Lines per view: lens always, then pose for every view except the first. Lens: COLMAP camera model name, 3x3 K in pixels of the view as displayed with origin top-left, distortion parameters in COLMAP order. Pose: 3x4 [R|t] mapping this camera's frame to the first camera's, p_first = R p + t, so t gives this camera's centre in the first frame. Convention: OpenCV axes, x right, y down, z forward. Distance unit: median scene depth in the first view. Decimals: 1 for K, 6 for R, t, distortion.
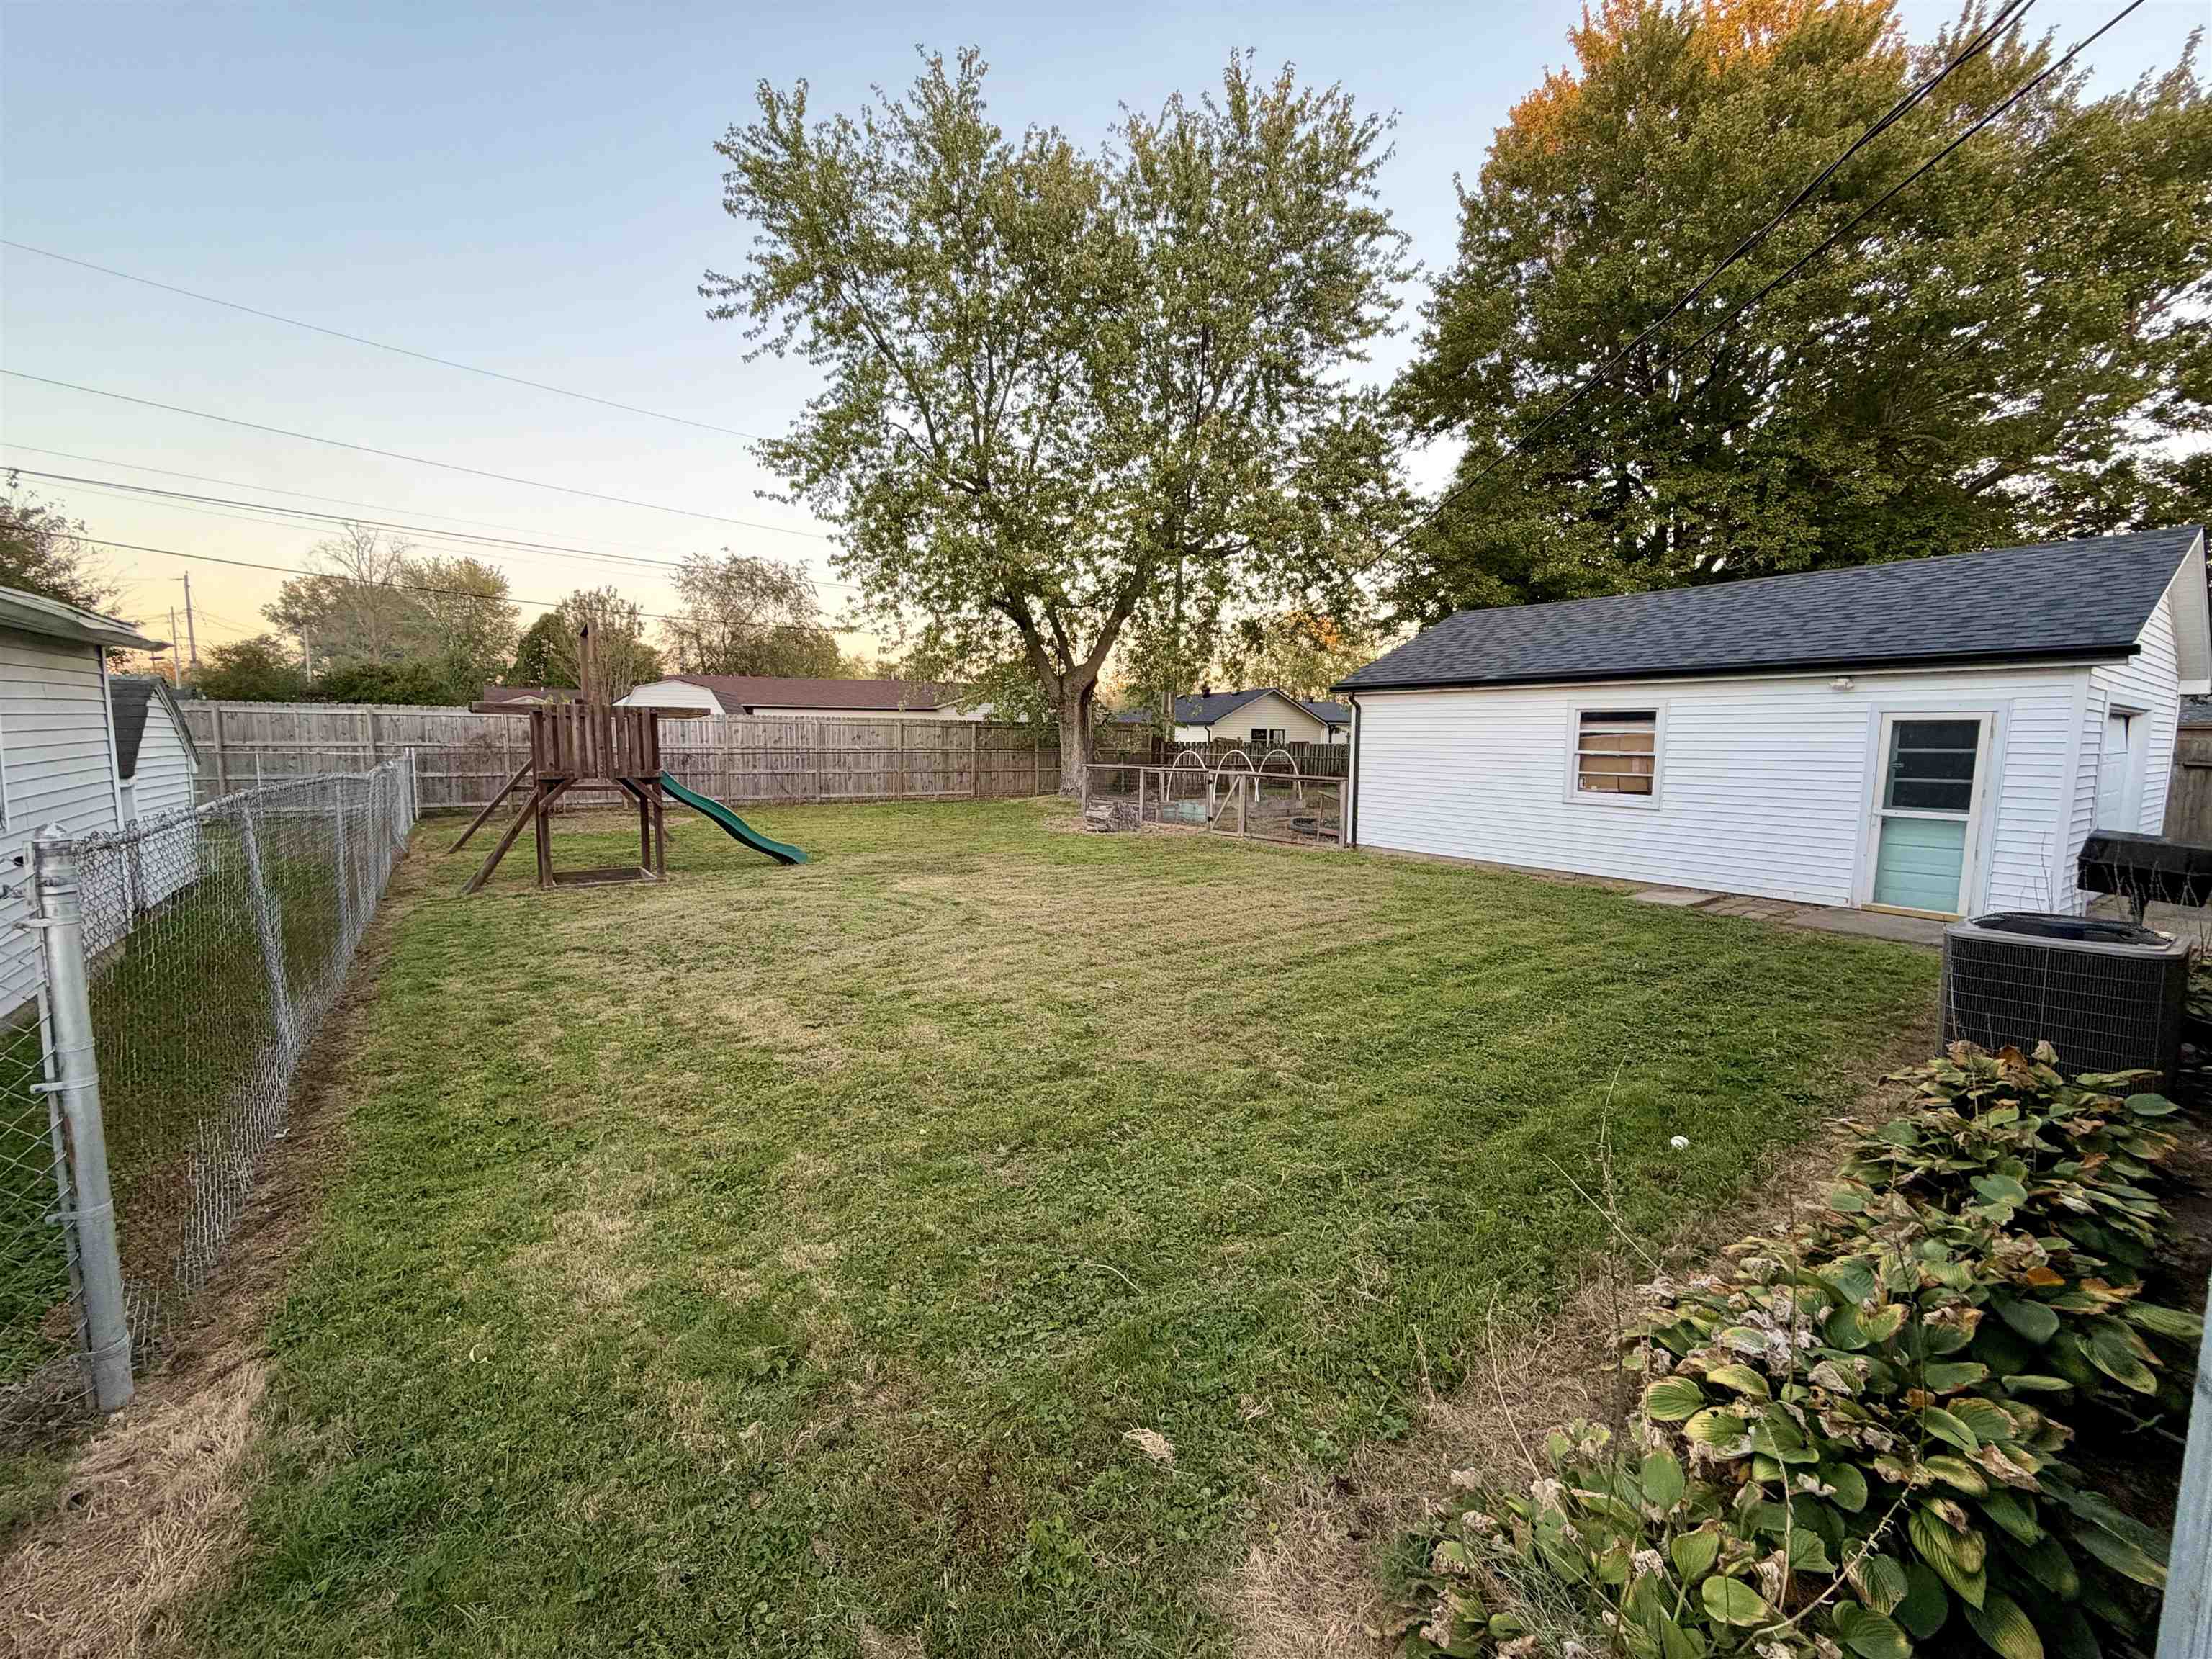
lens RADIAL K [[893.8, 0, 1098.1], [0, 893.8, 825.8], [0, 0, 1]] dist [0.000678, 0.000029]
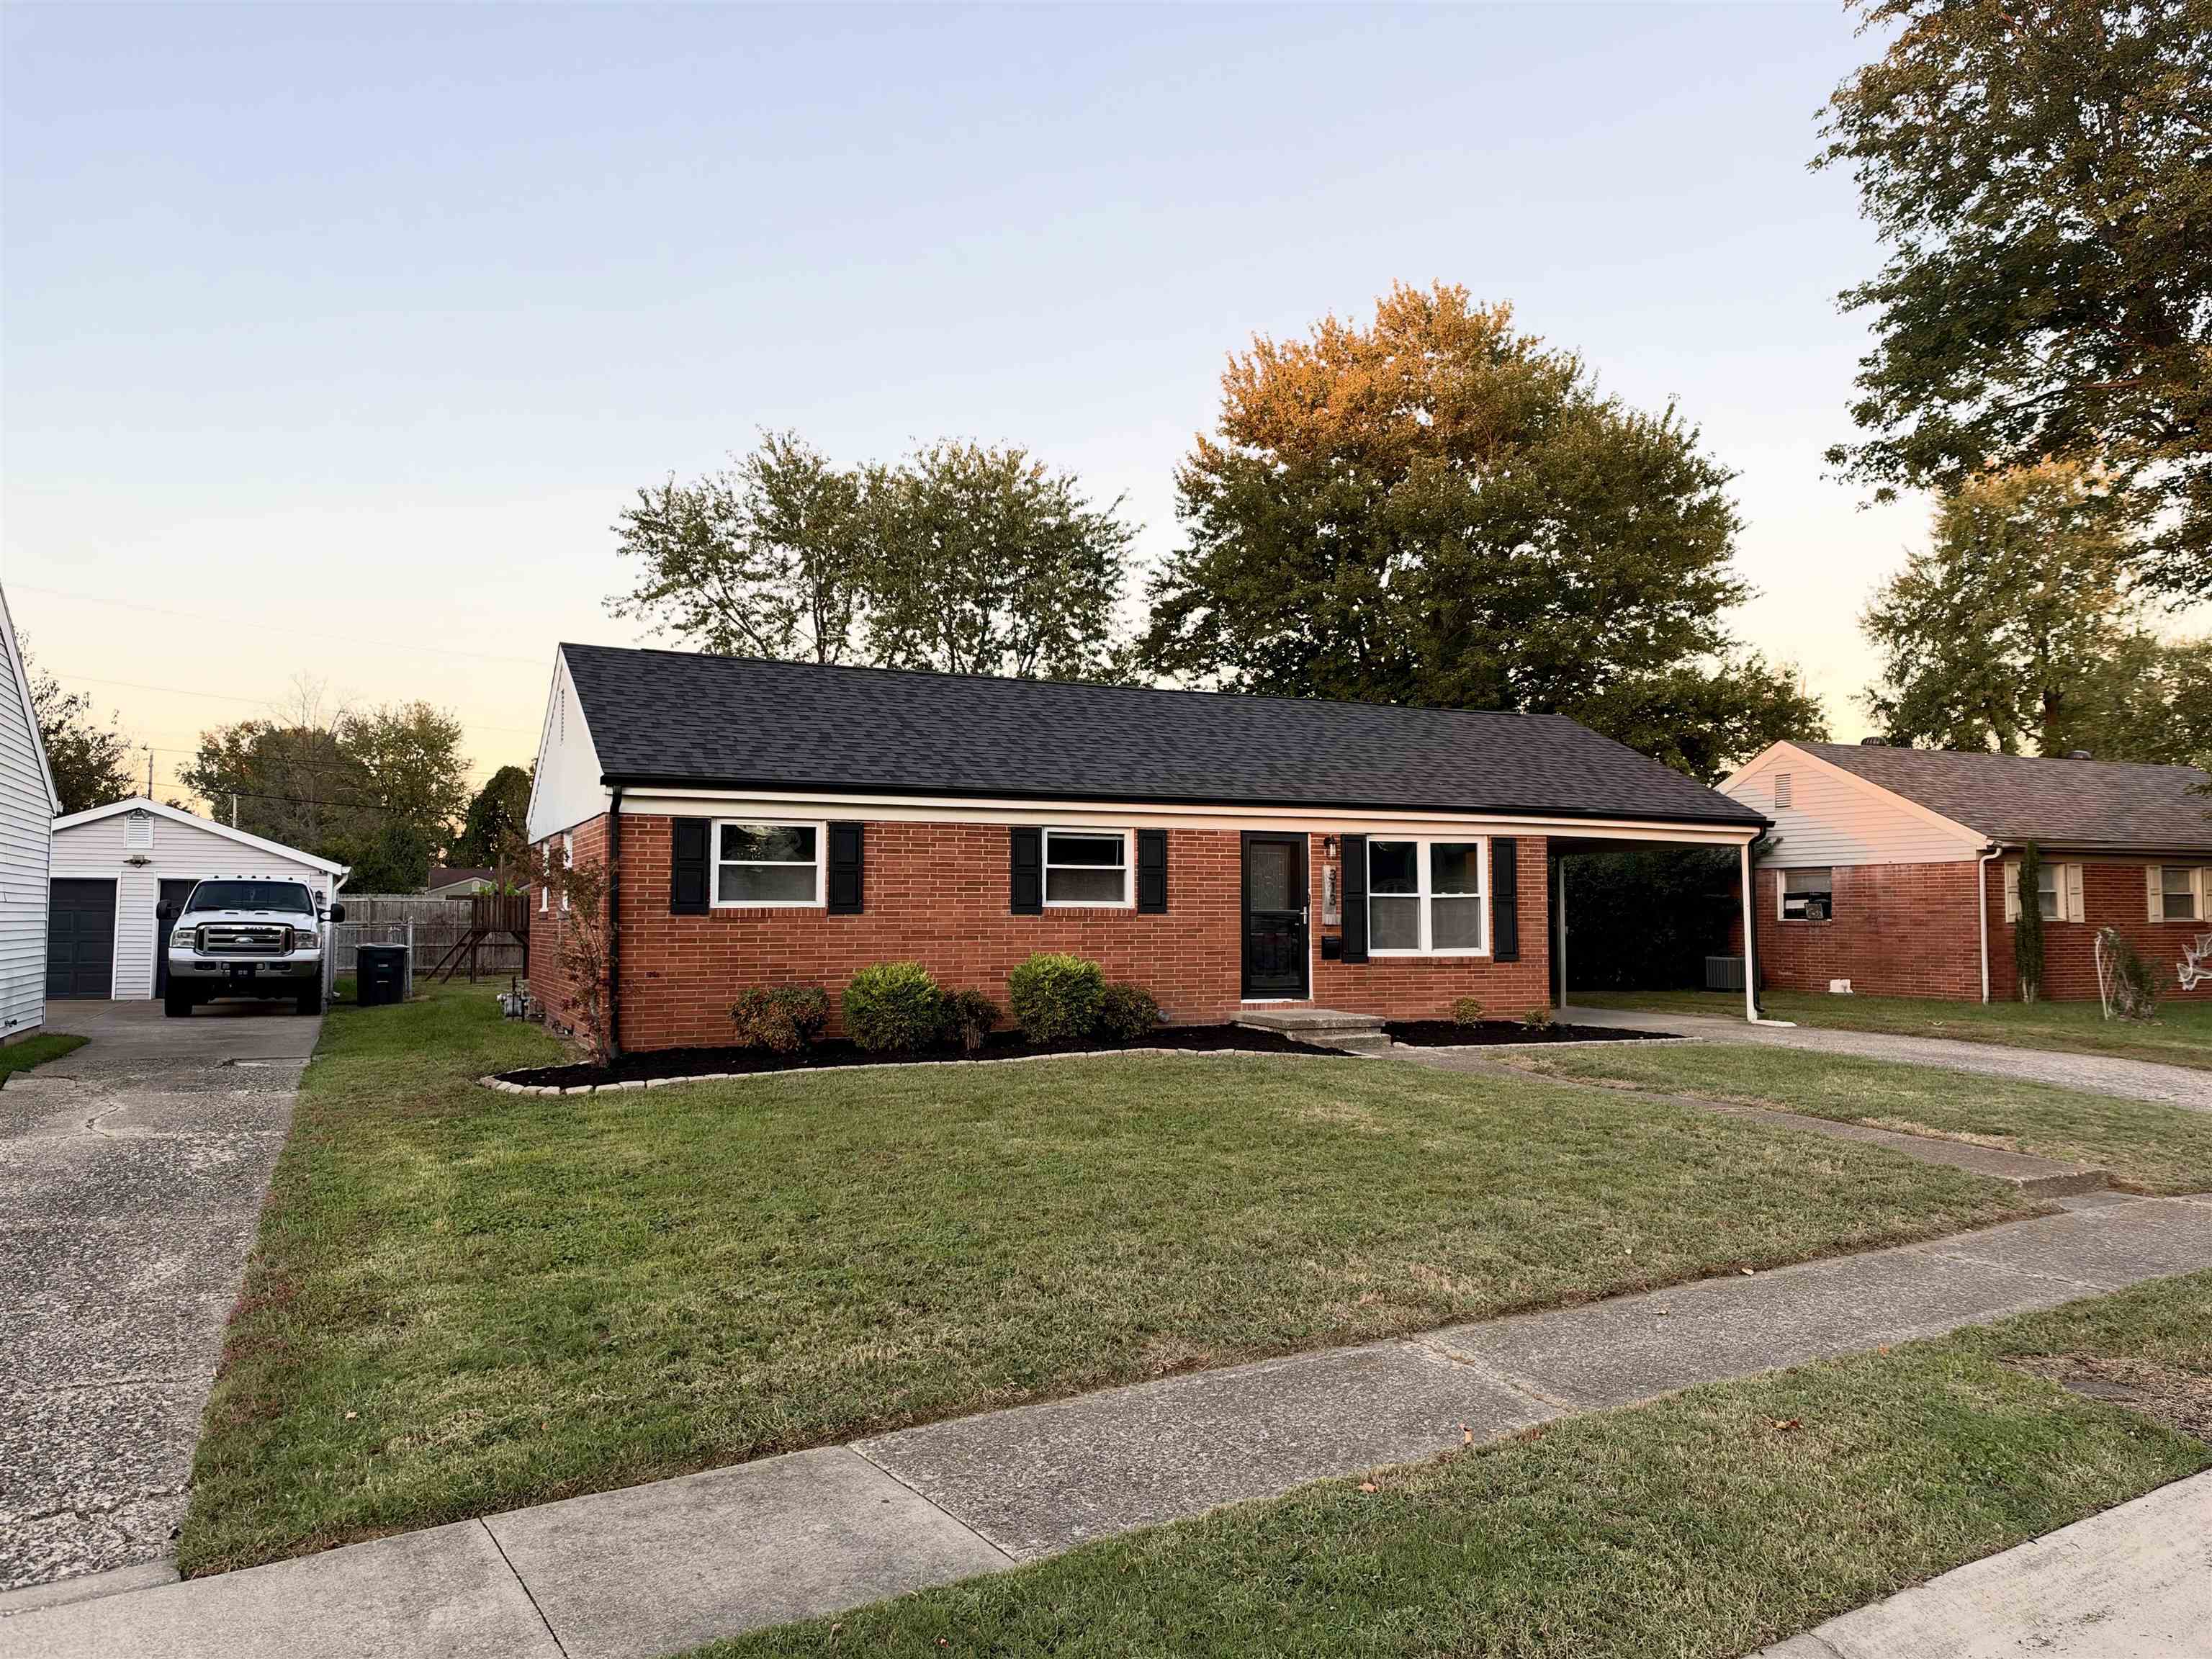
lens RADIAL K [[1559.0, 0, 1107.7], [0, 1559.0, 833.7], [0, 0, 1]] dist [0.001854, 0.000230]
pose [[0.983991, -0.019710, -0.177127, 0.145441], [-0.008242, 0.987770, -0.155703, 0.027148], [0.178029, 0.154670, 0.971794, -0.226980]]
